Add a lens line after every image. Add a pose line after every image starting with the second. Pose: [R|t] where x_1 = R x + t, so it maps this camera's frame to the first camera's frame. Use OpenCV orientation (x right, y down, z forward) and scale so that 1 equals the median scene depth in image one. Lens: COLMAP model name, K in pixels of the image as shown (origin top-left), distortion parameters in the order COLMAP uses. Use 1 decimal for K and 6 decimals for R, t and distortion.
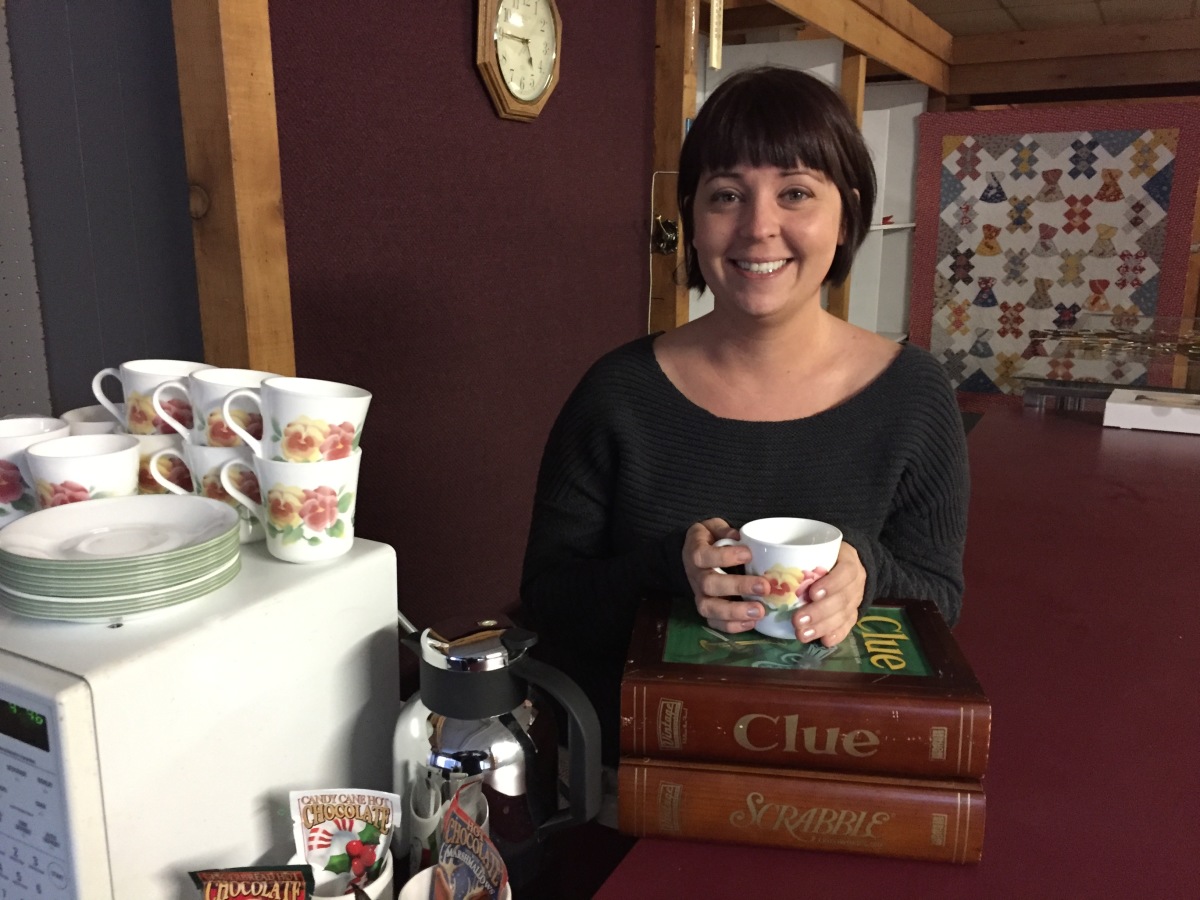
lens RADIAL K [[1018.3, 0, 599.1], [0, 1018.3, 451.0], [0, 0, 1]] dist [0.015206, -0.001887]
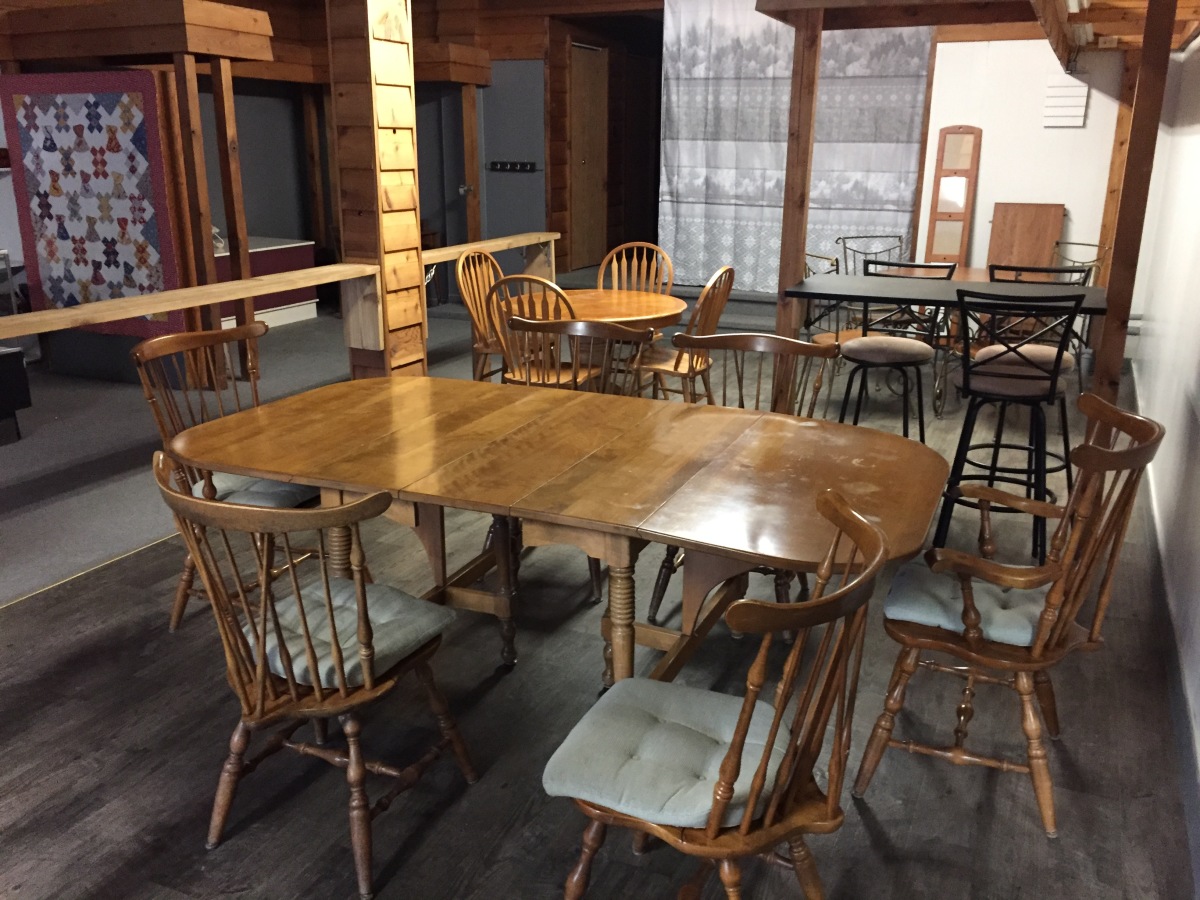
lens RADIAL K [[1018.3, 0, 601.0], [0, 1018.3, 449.9], [0, 0, 1]] dist [0.015206, -0.001887]
pose [[0.999858, 0.016699, -0.002458, 1.051399], [-0.016588, 0.999069, 0.039831, 0.048686], [0.003121, -0.039785, 0.999203, -0.216231]]
